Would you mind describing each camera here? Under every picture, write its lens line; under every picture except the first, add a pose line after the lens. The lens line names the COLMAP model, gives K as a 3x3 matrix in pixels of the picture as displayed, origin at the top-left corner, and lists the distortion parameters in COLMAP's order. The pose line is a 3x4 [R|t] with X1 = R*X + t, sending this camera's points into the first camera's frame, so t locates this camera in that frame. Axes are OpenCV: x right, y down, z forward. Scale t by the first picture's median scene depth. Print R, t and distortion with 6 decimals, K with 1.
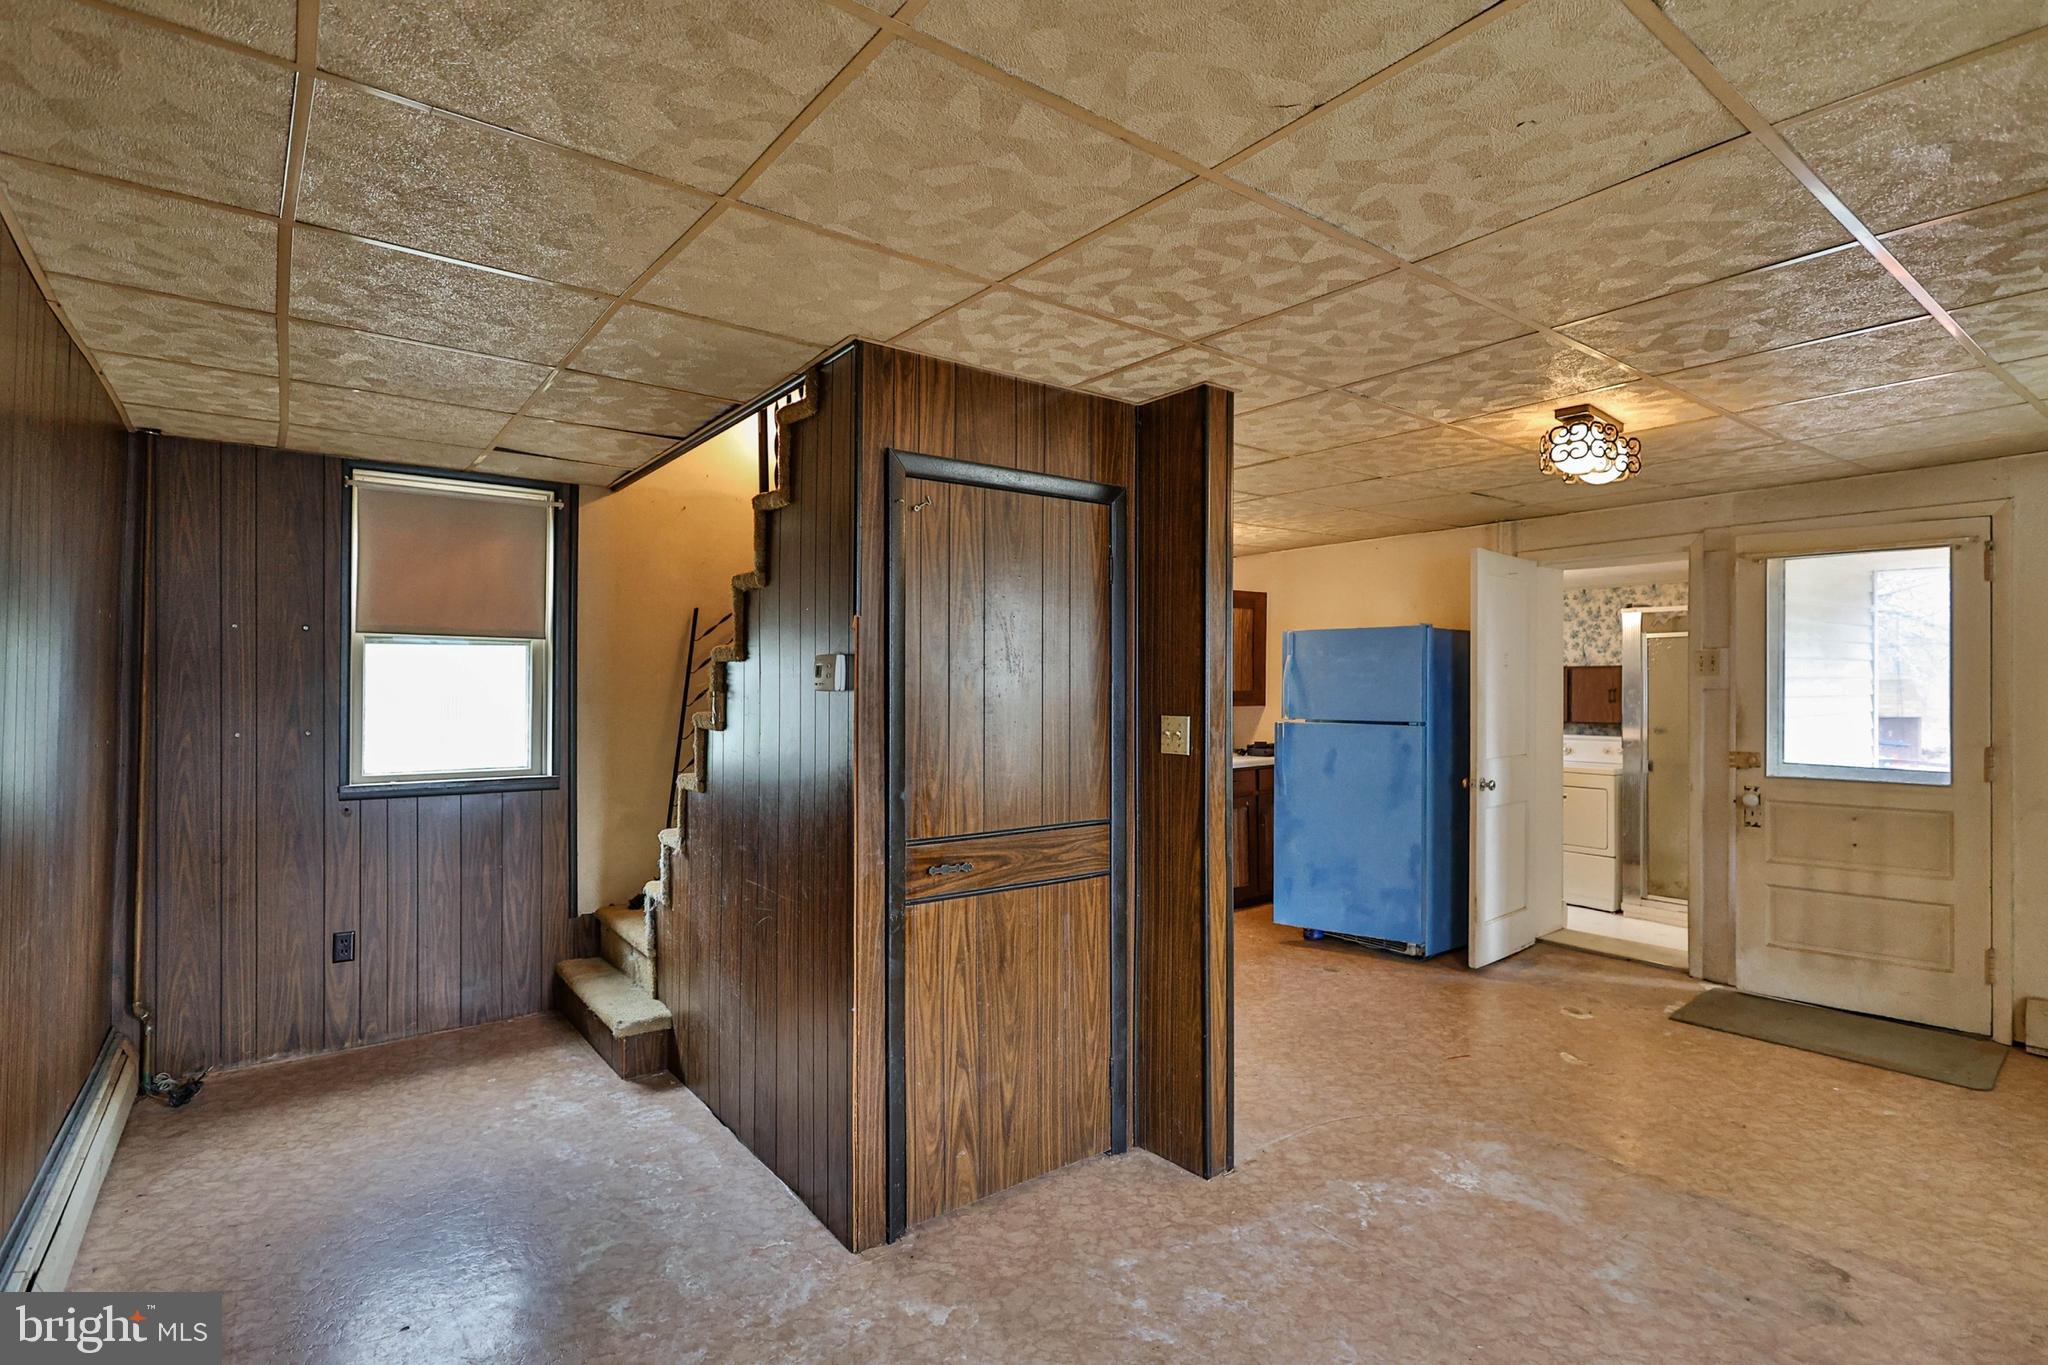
lens RADIAL K [[1008.9, 0, 1020.3], [0, 1008.9, 681.0], [0, 0, 1]] dist [-0.004080, 0.001421]
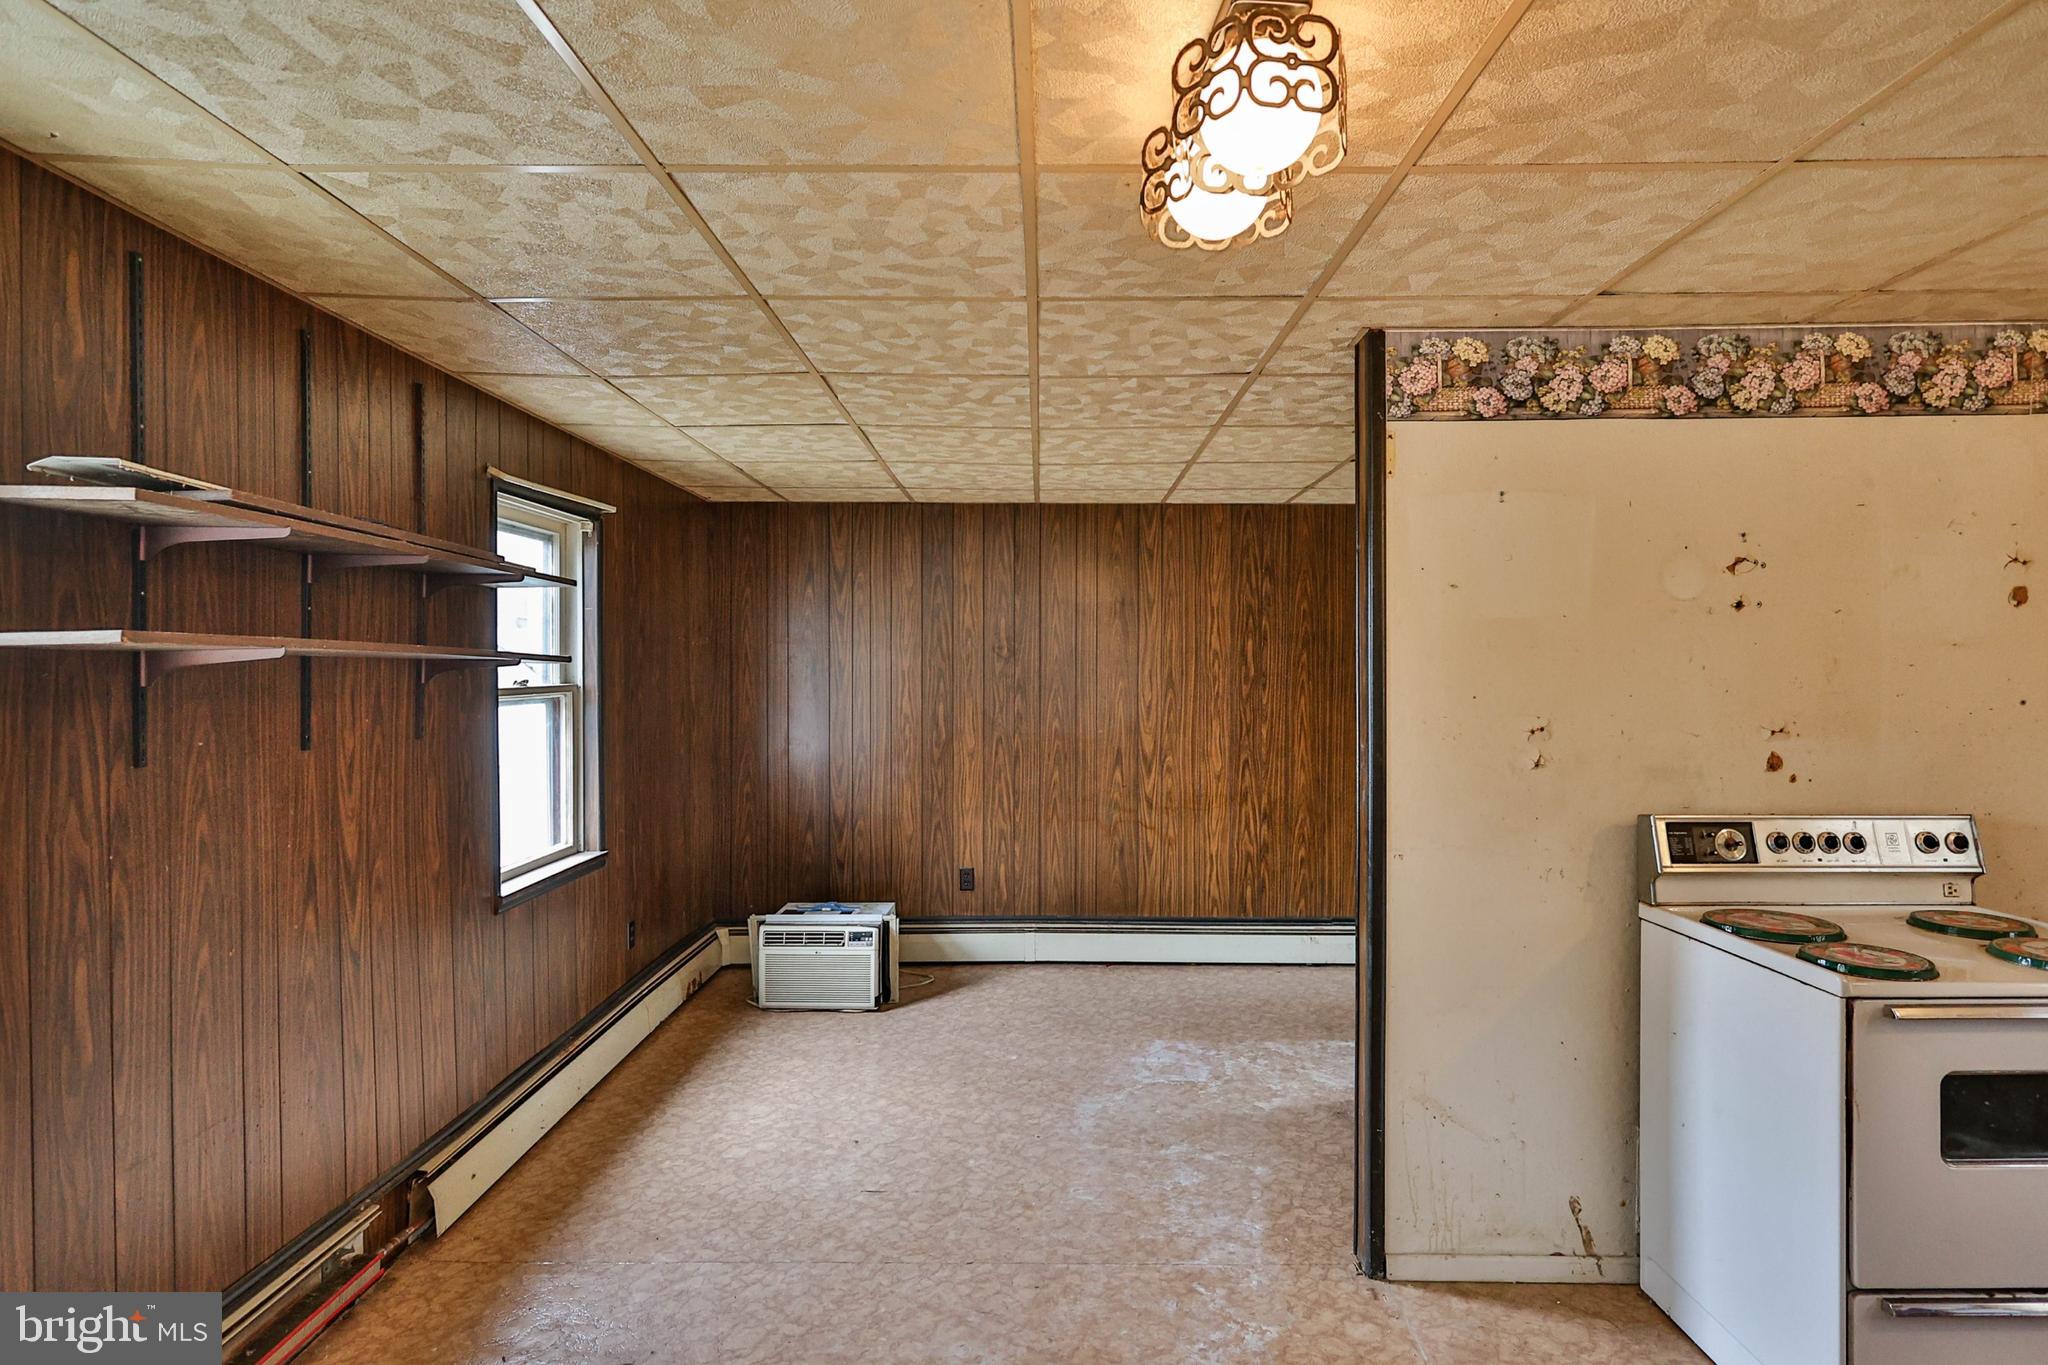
lens RADIAL K [[1062.0, 0, 1040.4], [0, 1062.0, 680.3], [0, 0, 1]] dist [-0.002836, 0.000786]
pose [[-0.618201, 0.003853, -0.786011, 0.807255], [0.001570, 0.999992, 0.003668, -0.005342], [0.786019, 0.001034, -0.618202, 1.014052]]
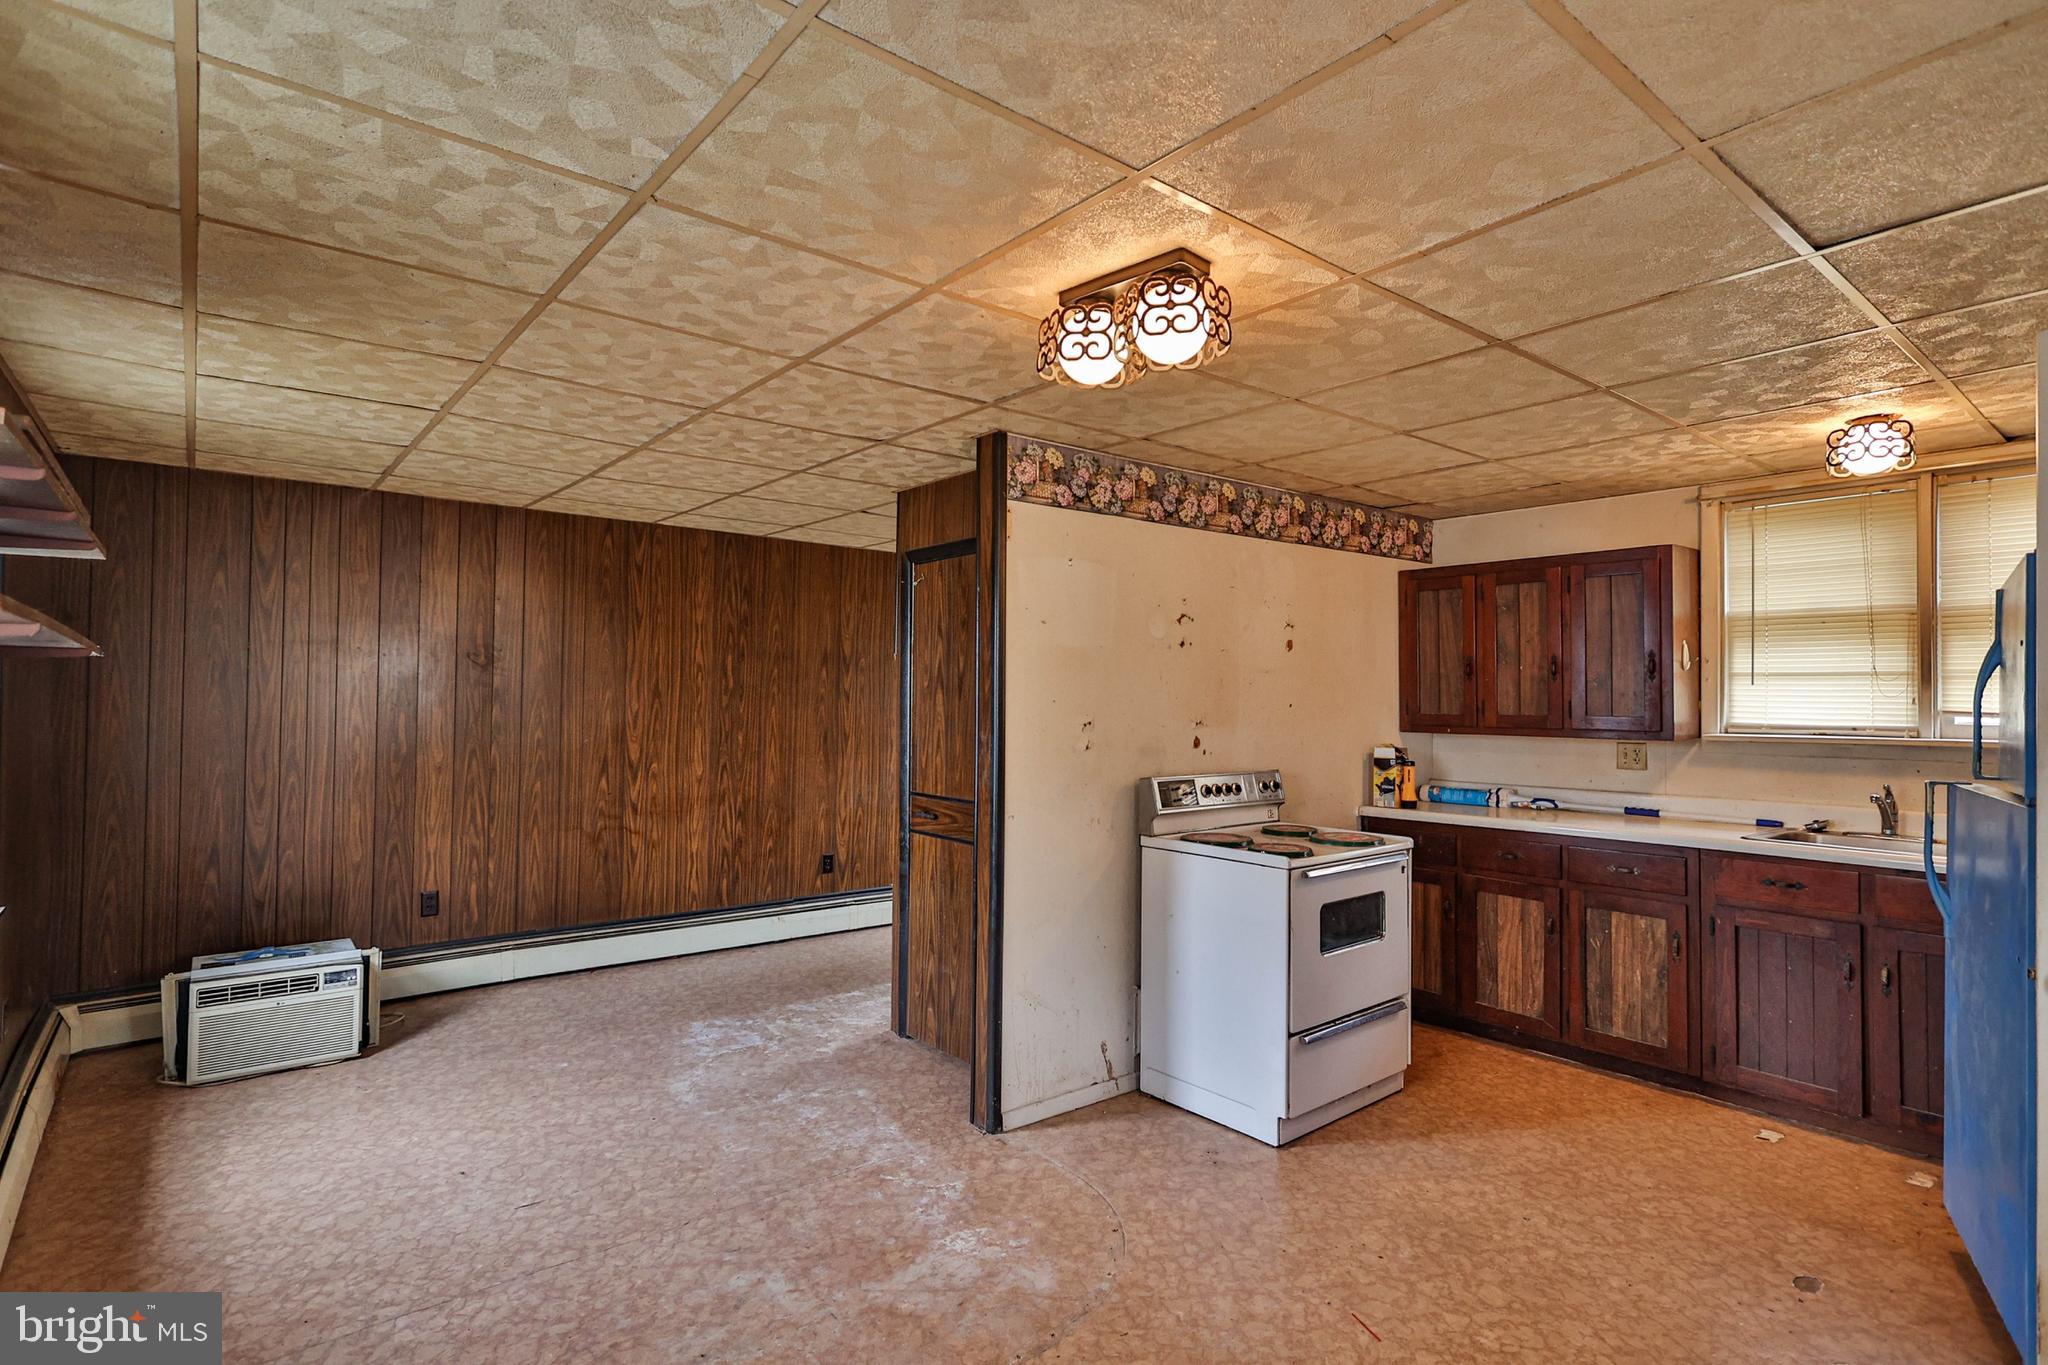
lens RADIAL K [[1008.9, 0, 1020.3], [0, 1008.9, 681.0], [0, 0, 1]] dist [-0.004080, 0.001421]
pose [[0.018677, -0.016531, -0.999689, 1.010910], [-0.007639, 0.999832, -0.016676, 0.005237], [0.999796, 0.007948, 0.018547, 0.771806]]
